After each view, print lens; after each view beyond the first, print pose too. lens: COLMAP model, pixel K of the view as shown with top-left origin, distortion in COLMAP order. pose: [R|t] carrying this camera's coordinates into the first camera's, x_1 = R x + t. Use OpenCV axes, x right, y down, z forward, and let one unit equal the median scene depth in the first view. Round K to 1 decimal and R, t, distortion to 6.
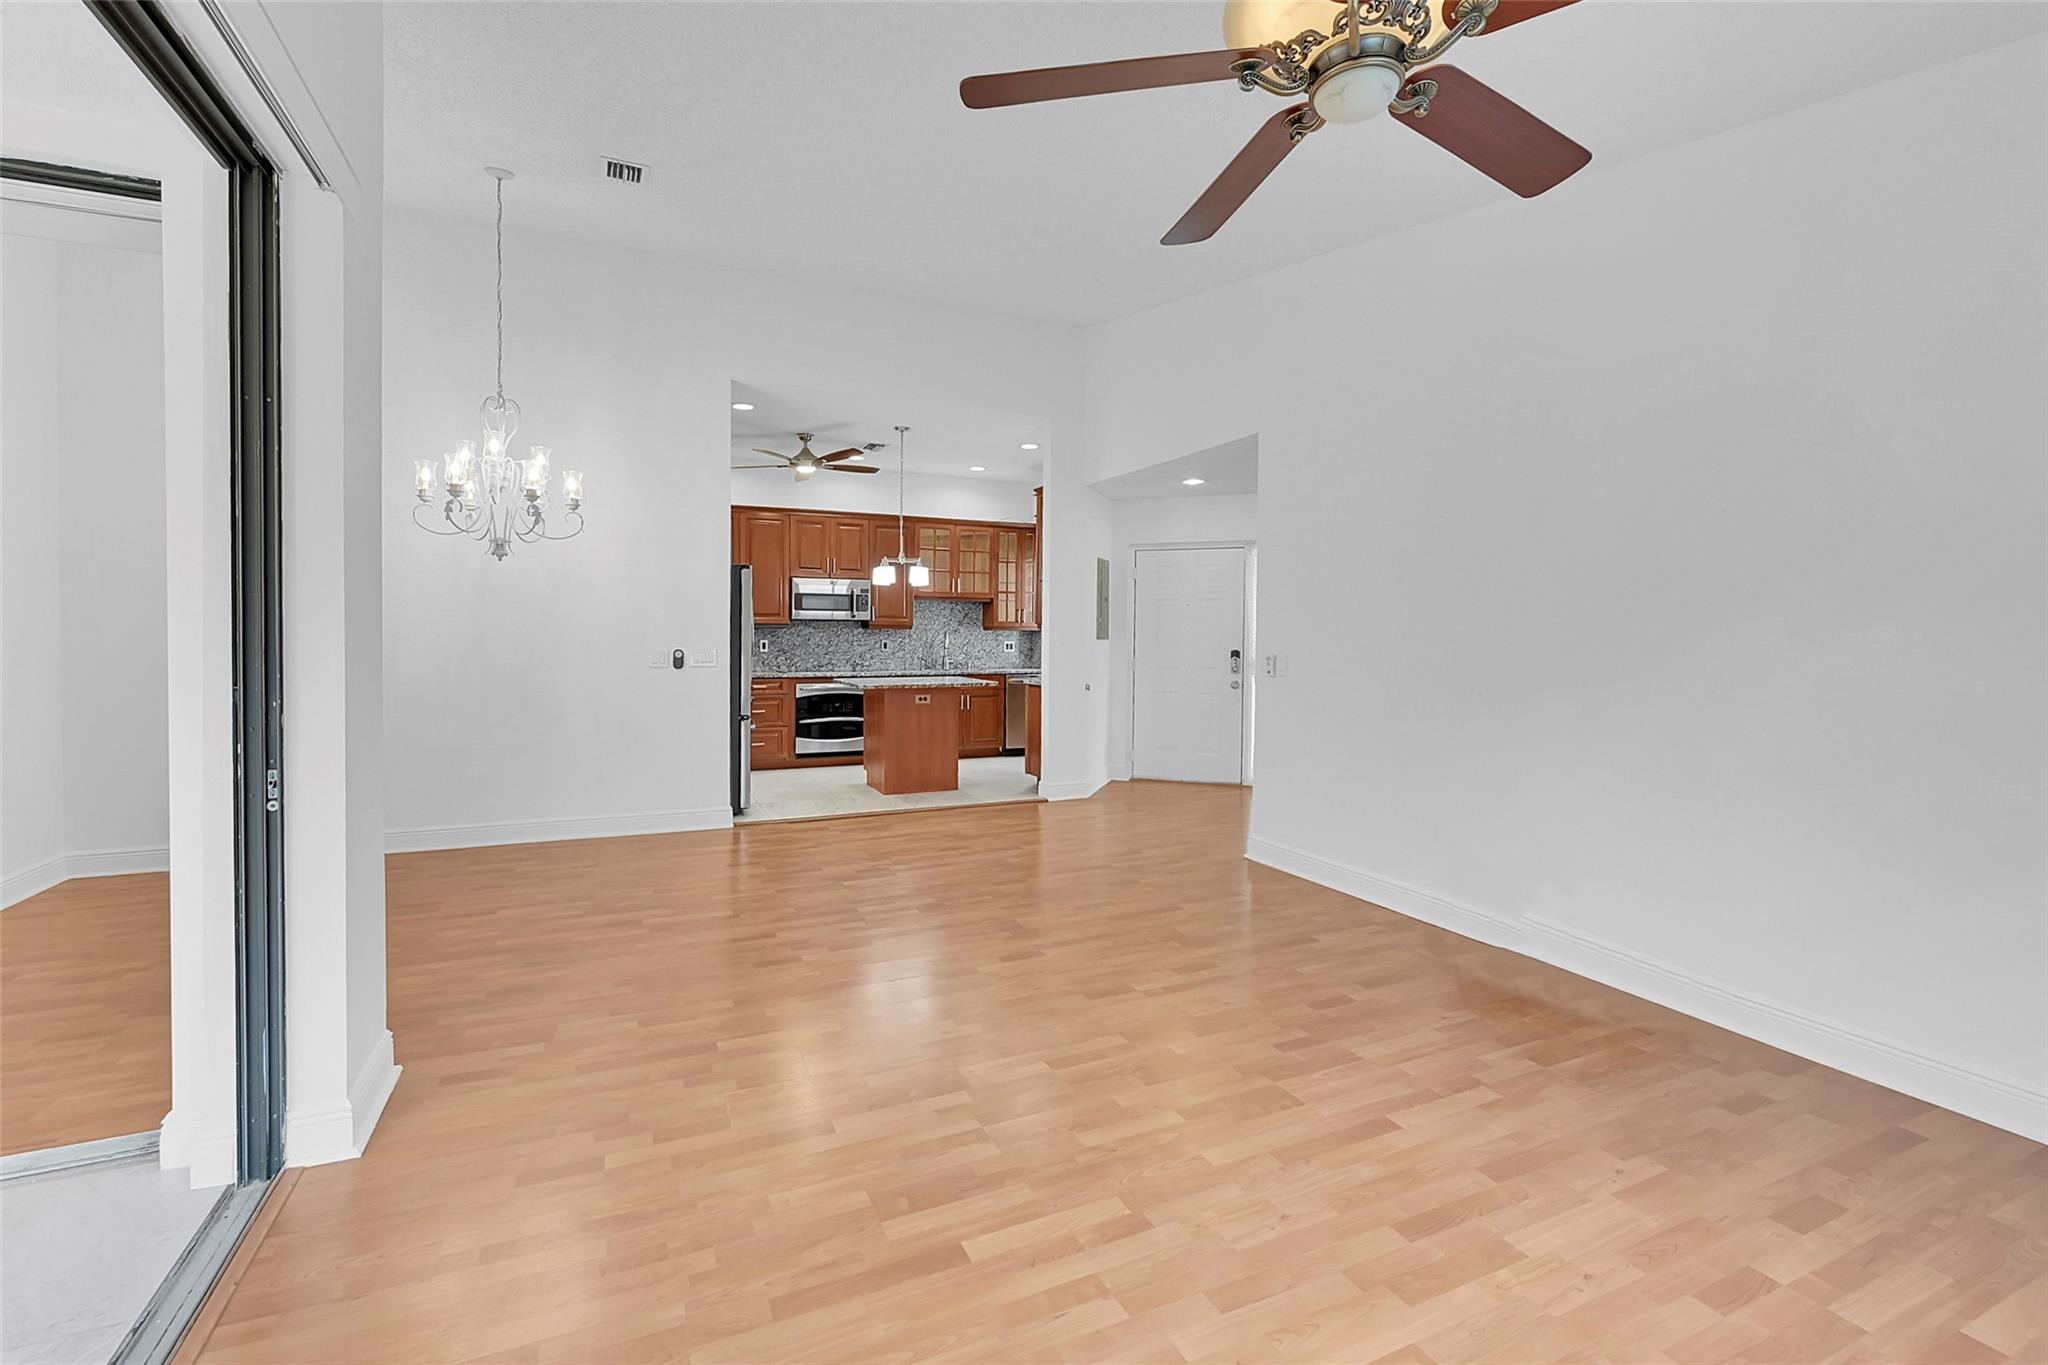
lens RADIAL K [[862.7, 0, 1010.0], [0, 862.7, 653.5], [0, 0, 1]] dist [-0.001042, -0.000179]
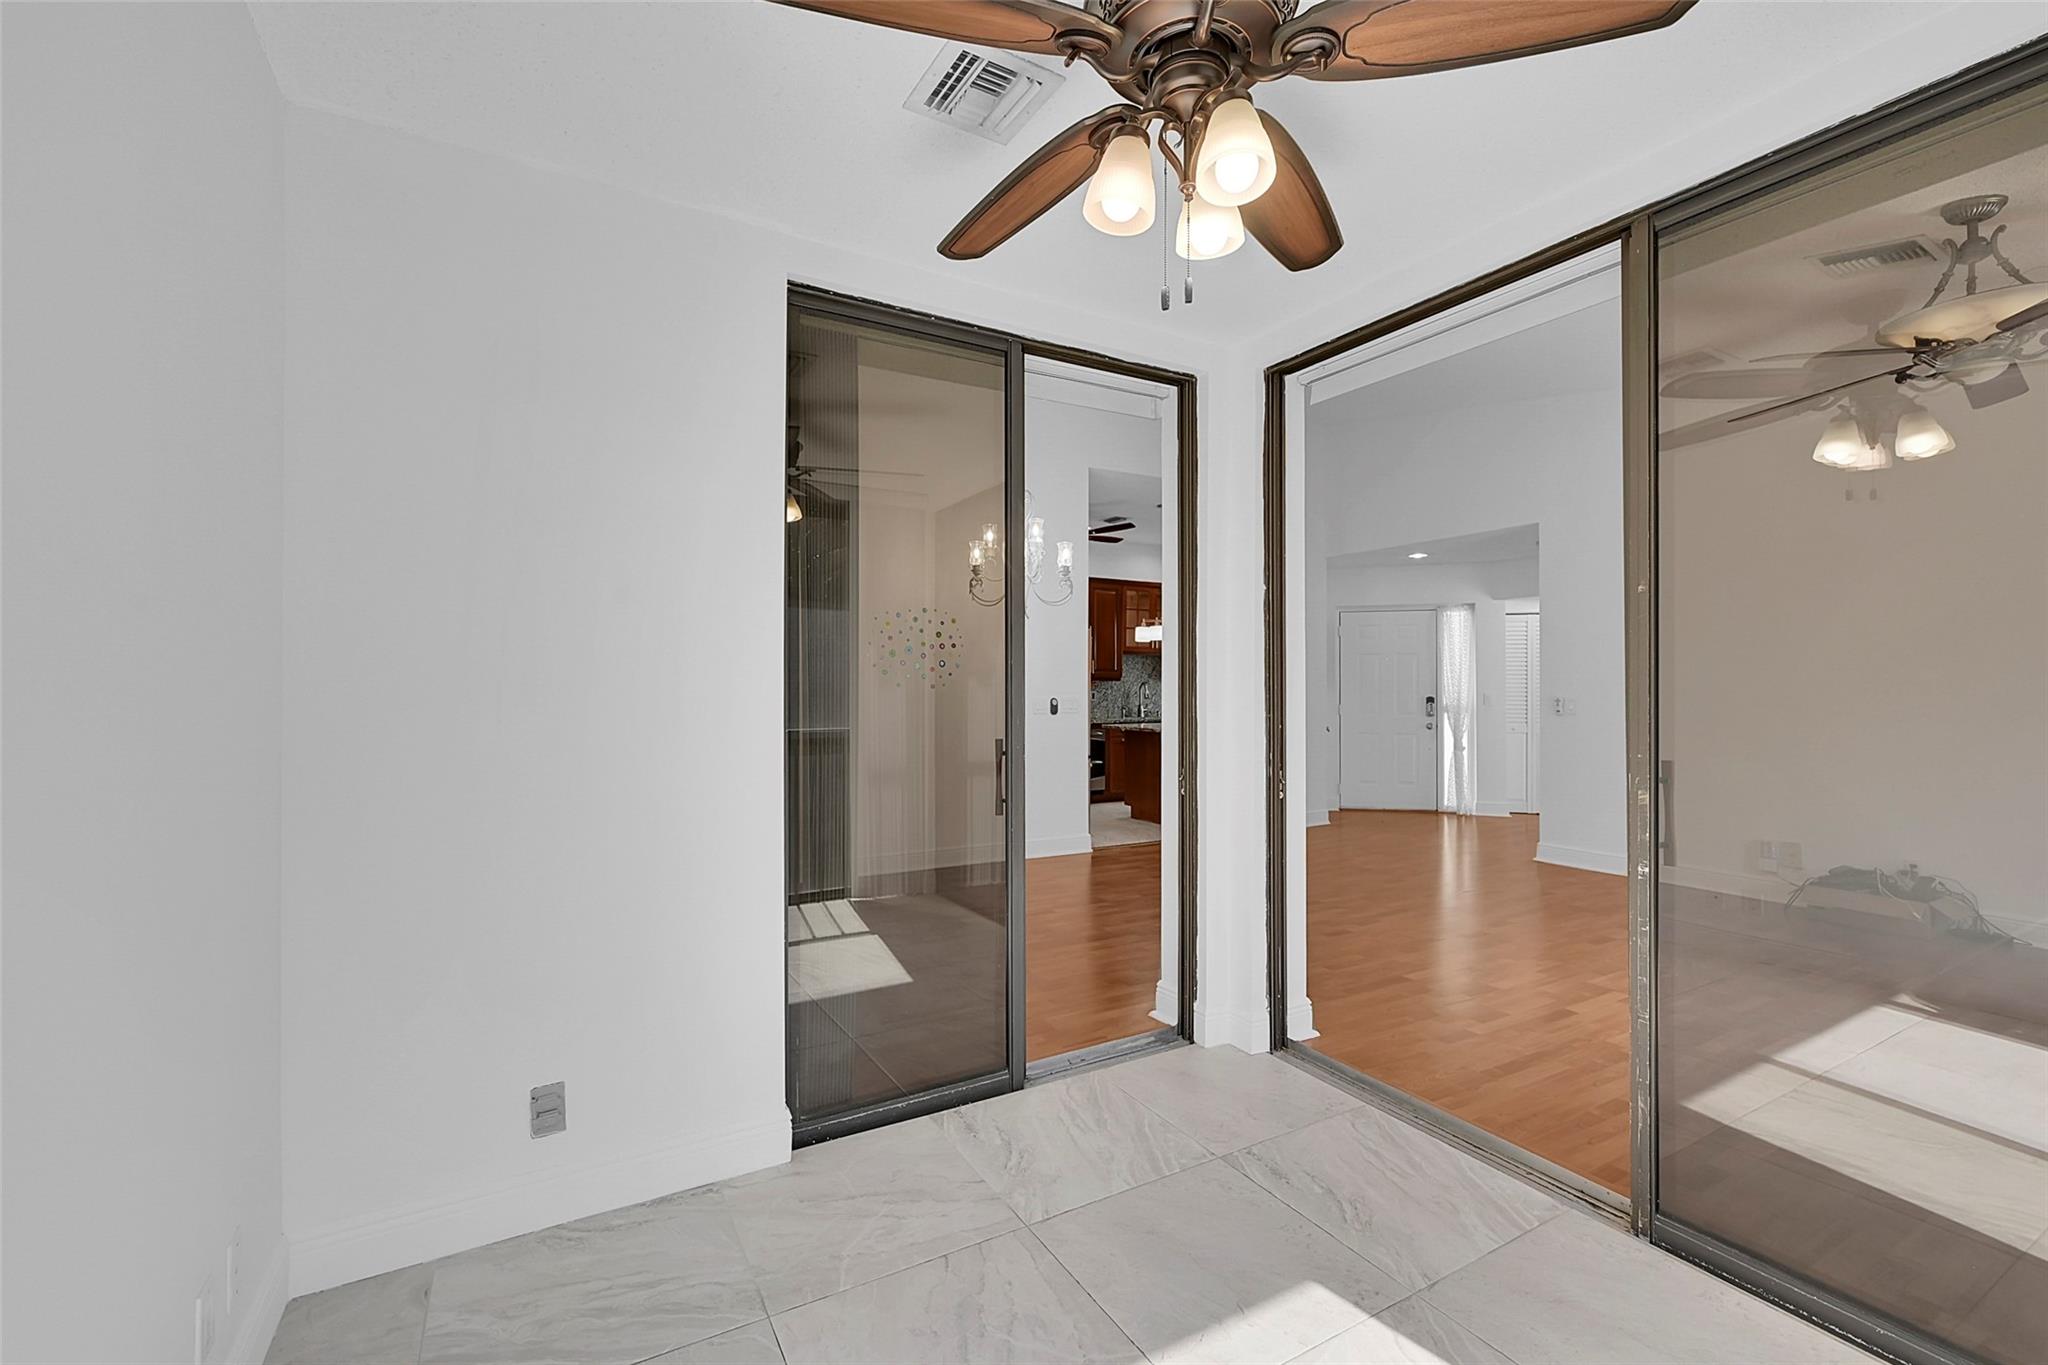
lens RADIAL K [[874.4, 0, 1024.0], [0, 874.4, 682.5], [0, 0, 1]] dist [0.000858, 0.000209]
pose [[0.994943, -0.006424, 0.100237, -0.407288], [0.009439, 0.999516, -0.029639, 0.006853], [-0.099998, 0.030436, 0.994522, -0.129503]]
